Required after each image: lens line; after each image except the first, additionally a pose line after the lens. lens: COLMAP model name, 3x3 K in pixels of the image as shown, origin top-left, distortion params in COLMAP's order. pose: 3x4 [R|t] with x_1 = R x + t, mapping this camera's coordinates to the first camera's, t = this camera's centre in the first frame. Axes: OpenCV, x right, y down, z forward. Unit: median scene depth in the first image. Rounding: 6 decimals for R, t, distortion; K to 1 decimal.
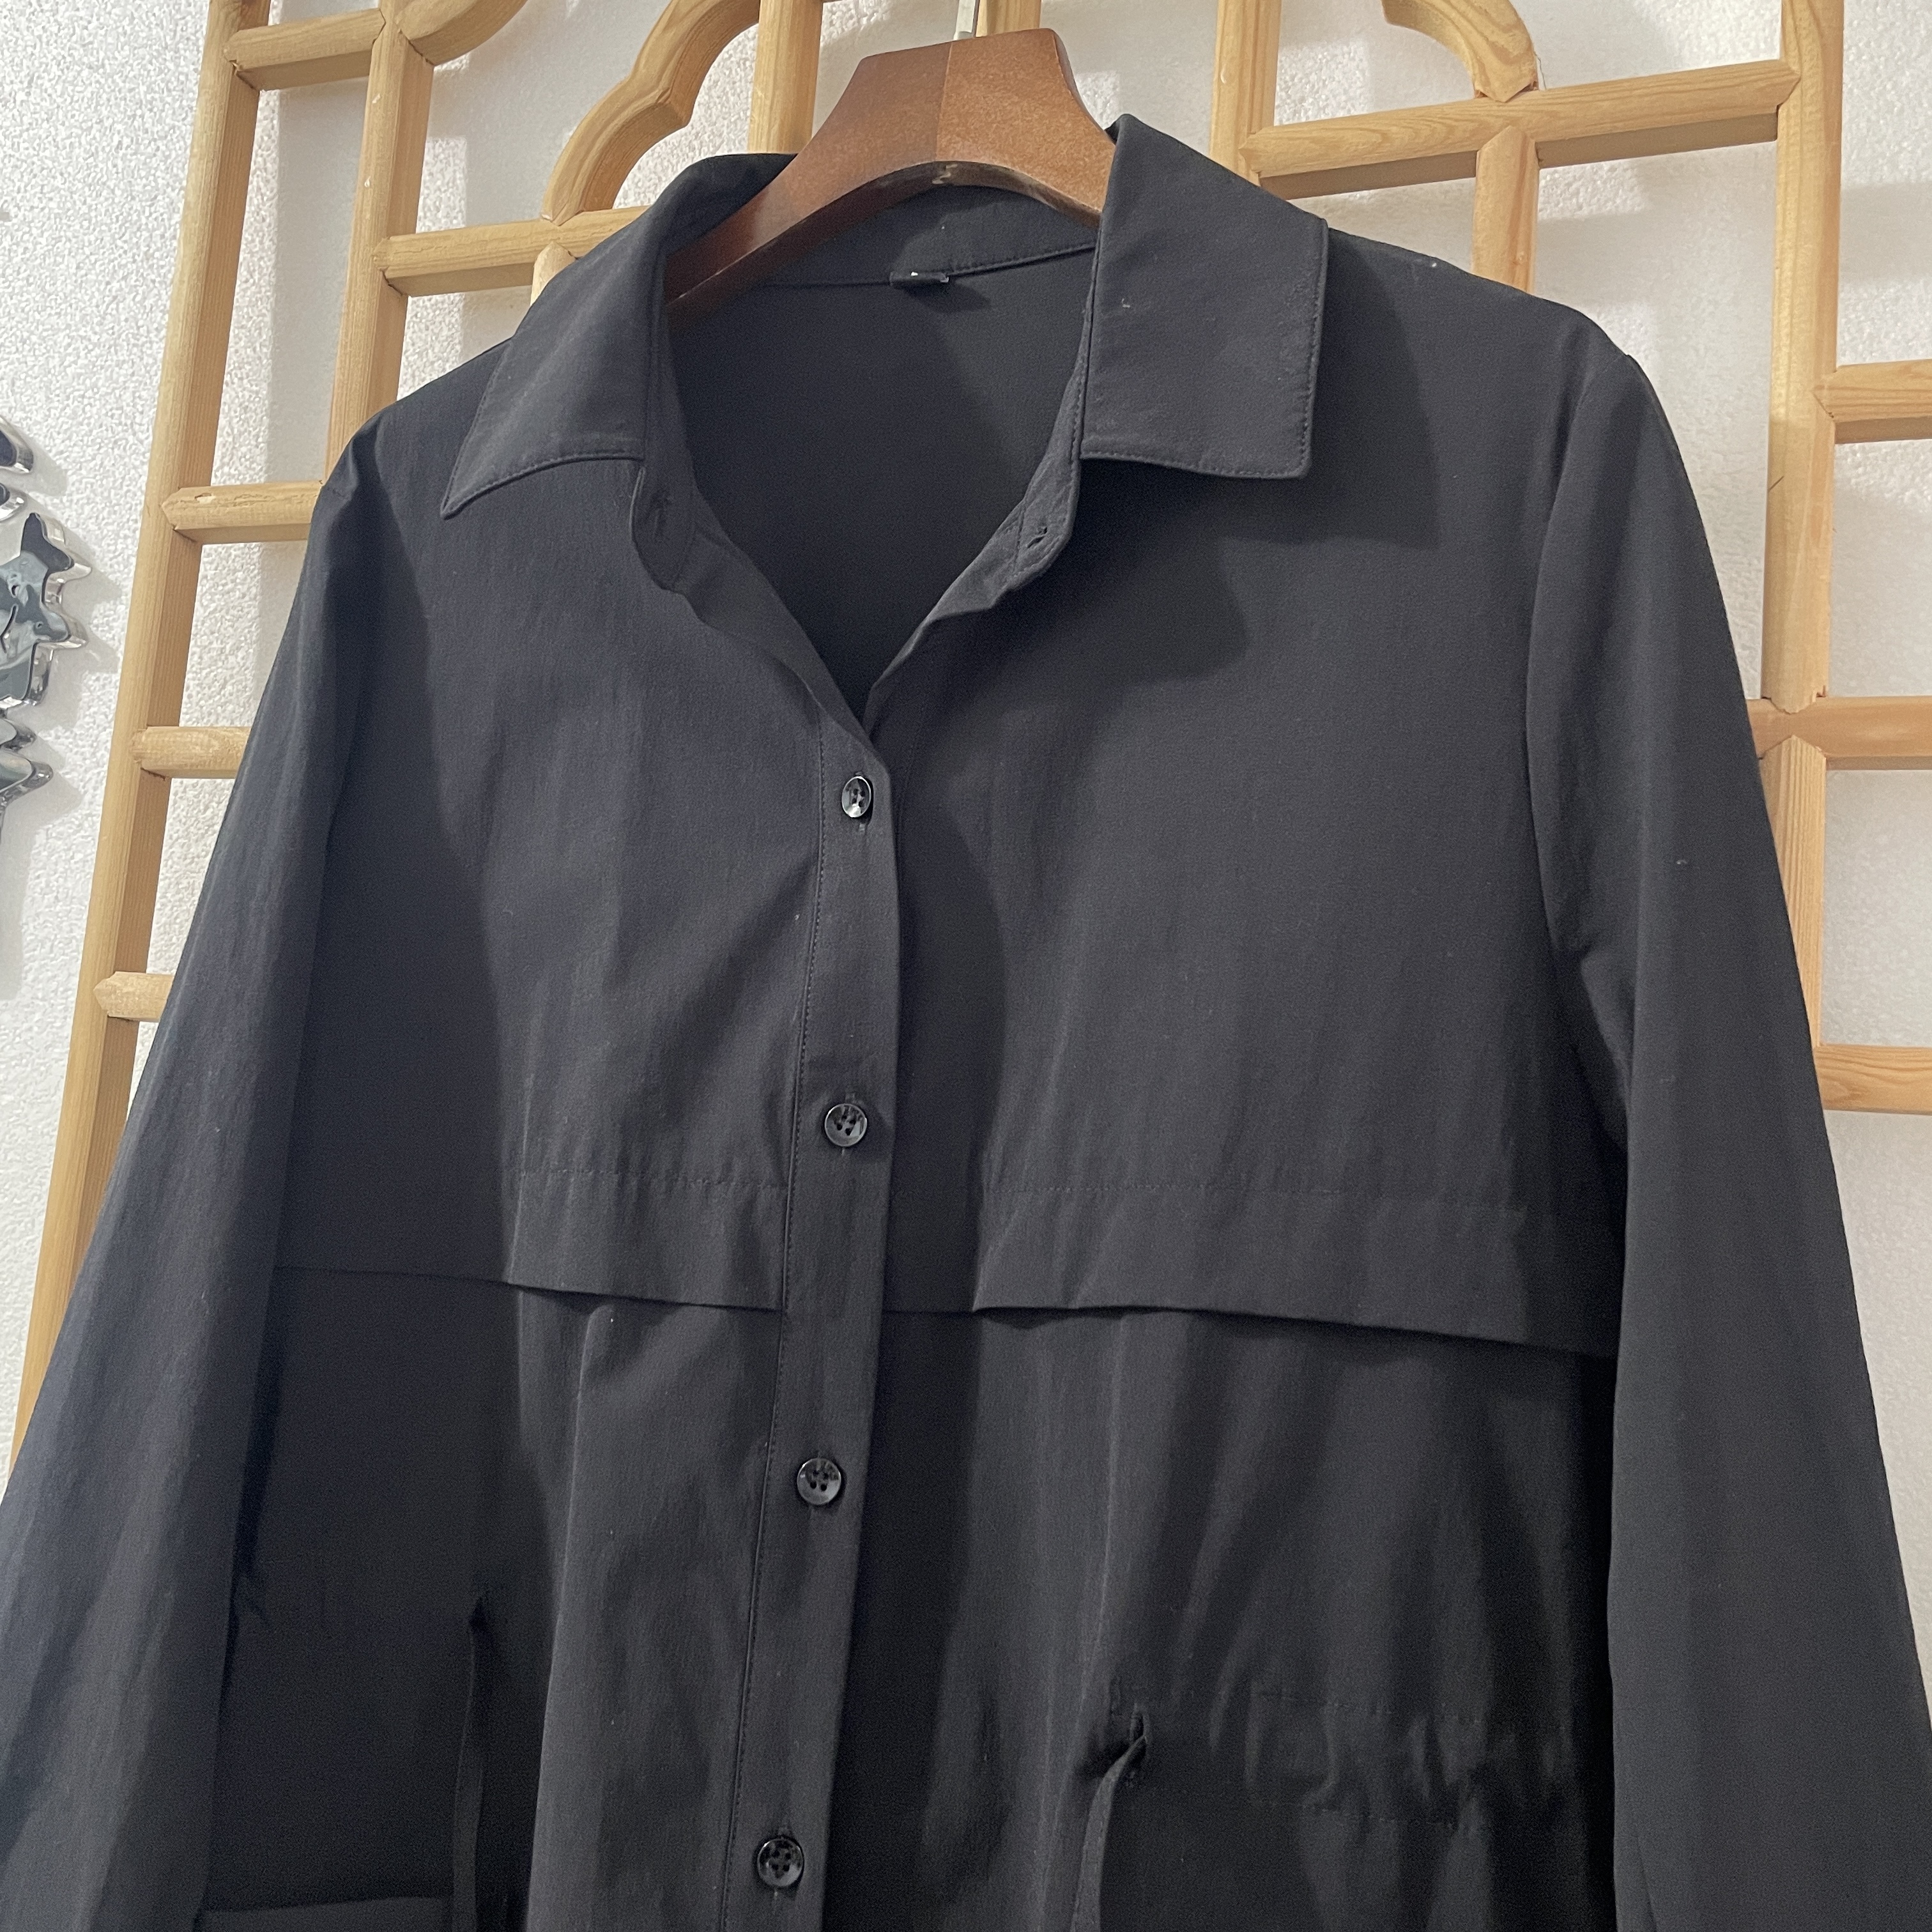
lens RADIAL K [[2021.3, 0, 957.5], [0, 2021.3, 937.6], [0, 0, 1]] dist [0.045161, 0.000000]
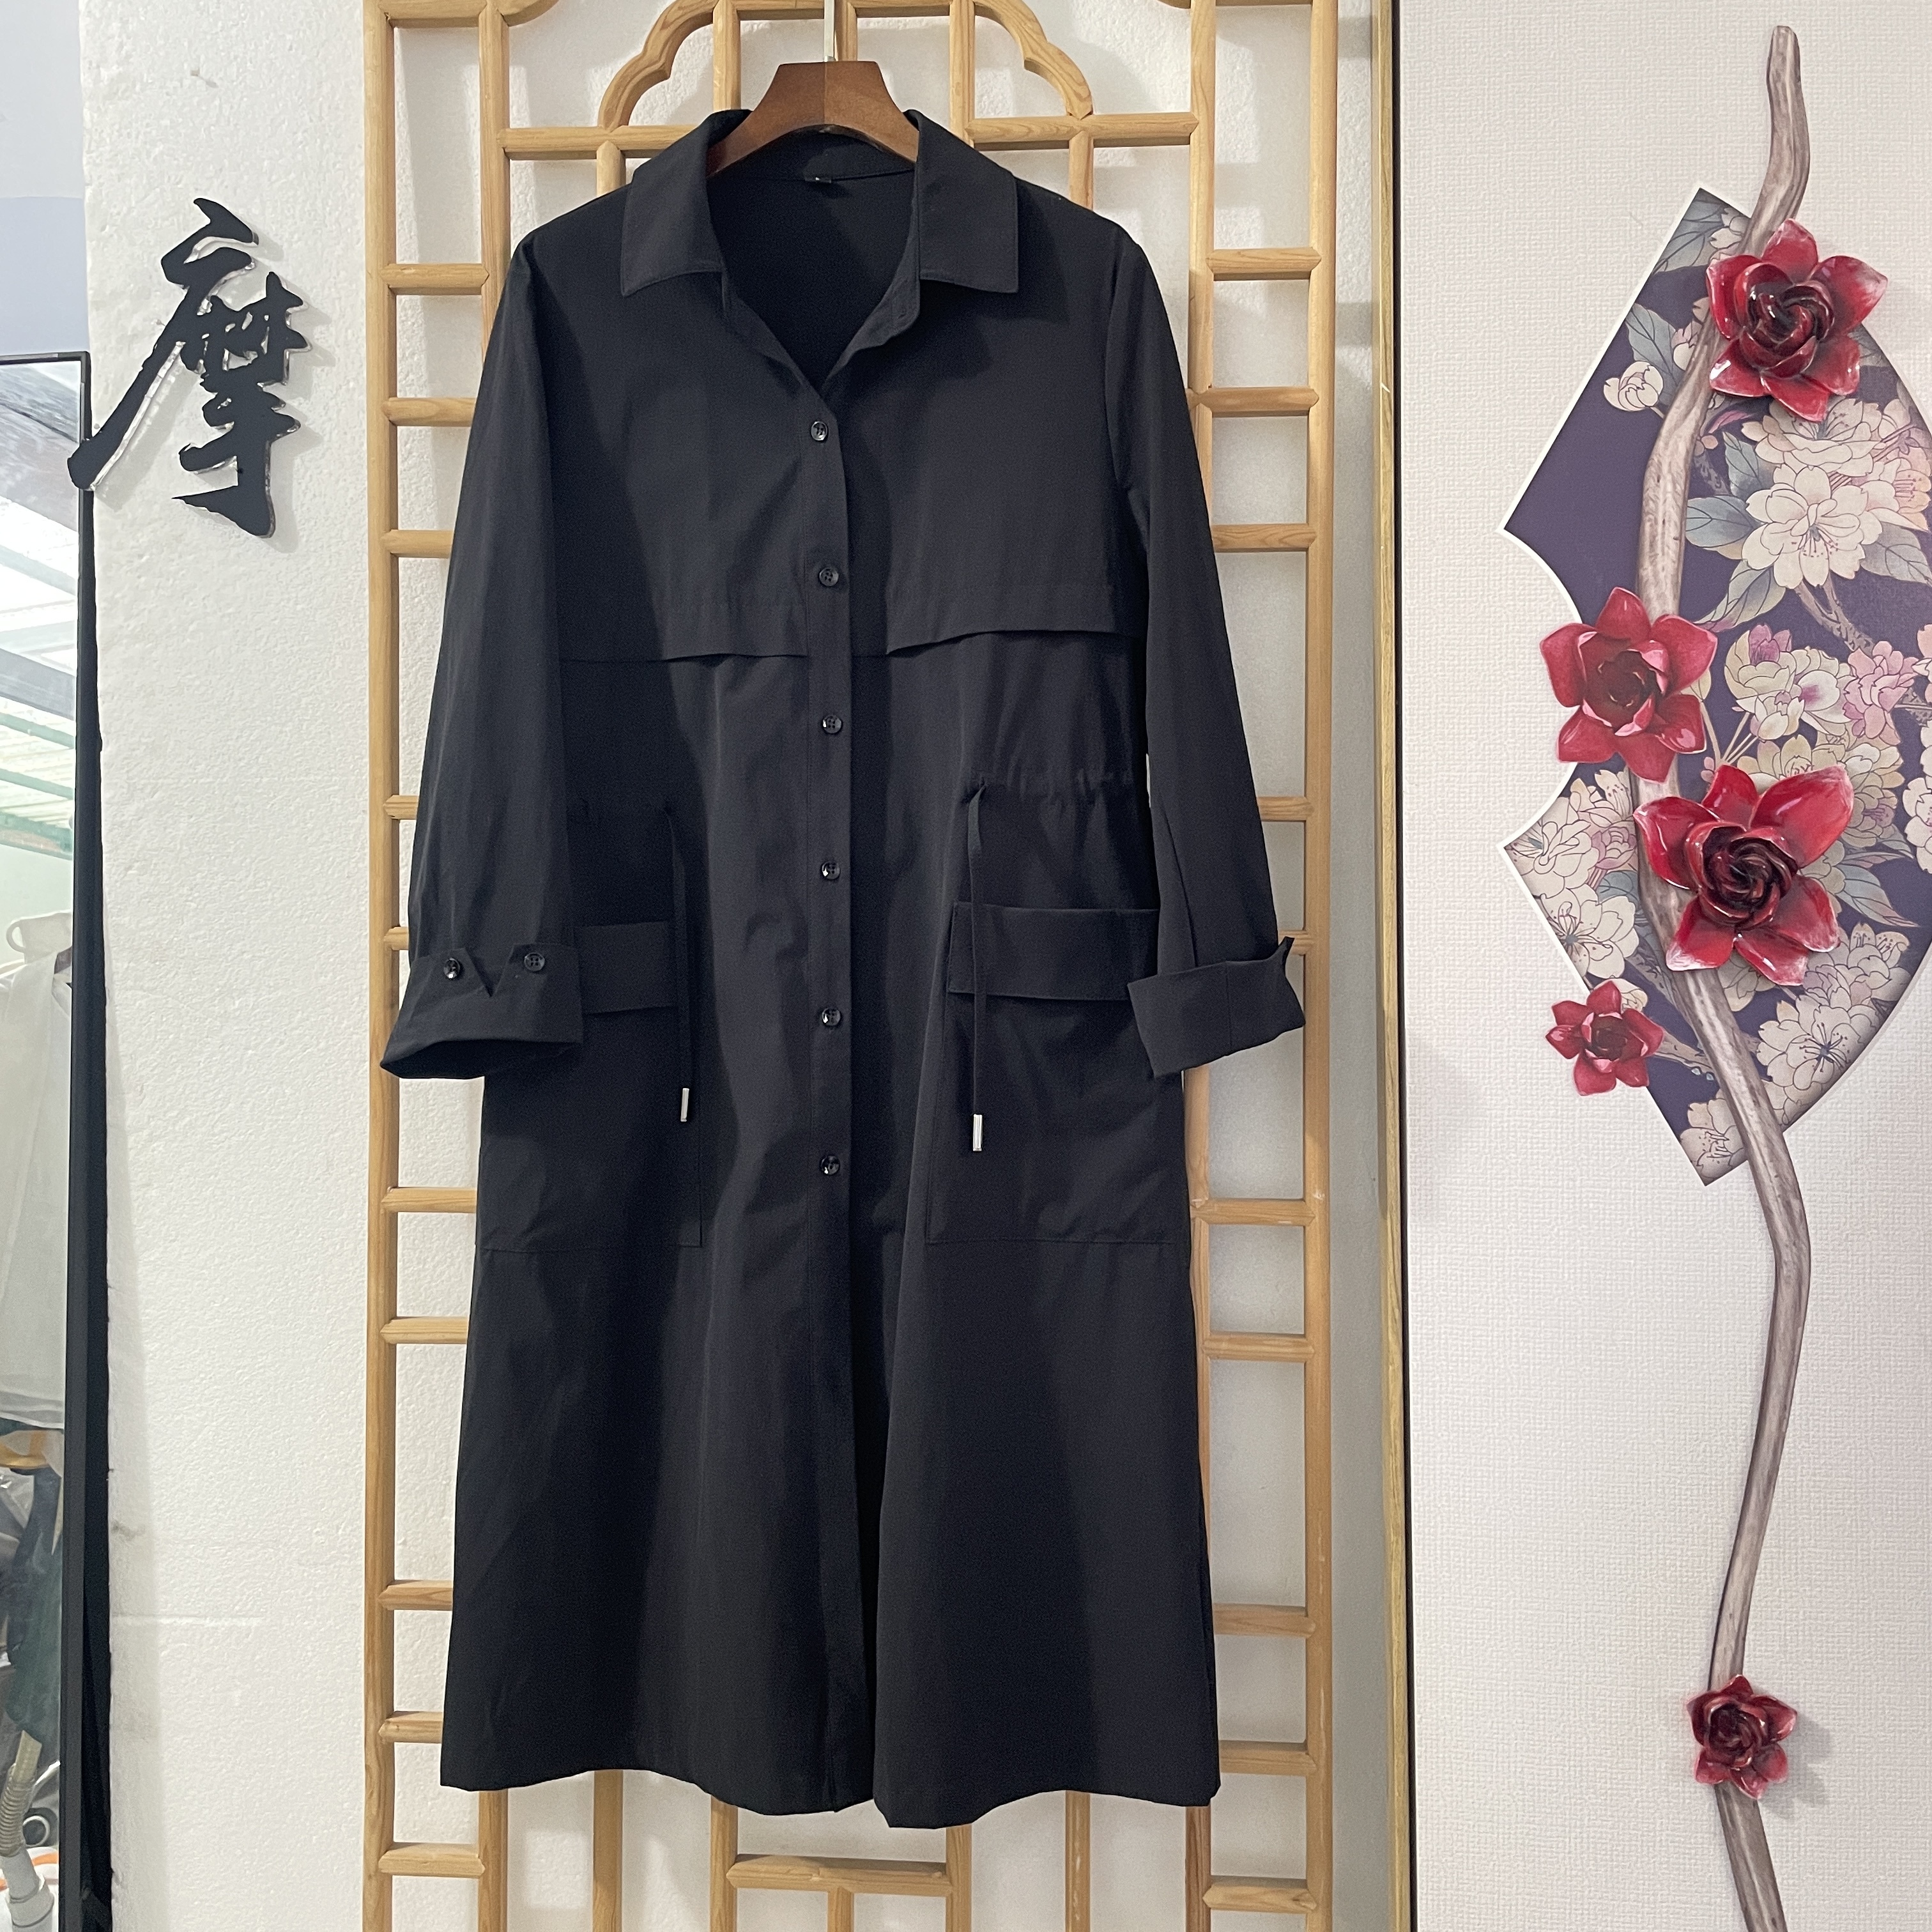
lens RADIAL K [[2021.3, 0, 1064.6], [0, 2021.3, 922.9], [0, 0, 1]] dist [0.045161, 0.000000]
pose [[0.951749, -0.078047, 0.296785, -0.477757], [0.032005, 0.987089, 0.156945, 0.118623], [-0.305203, -0.139874, 0.941959, -1.228933]]
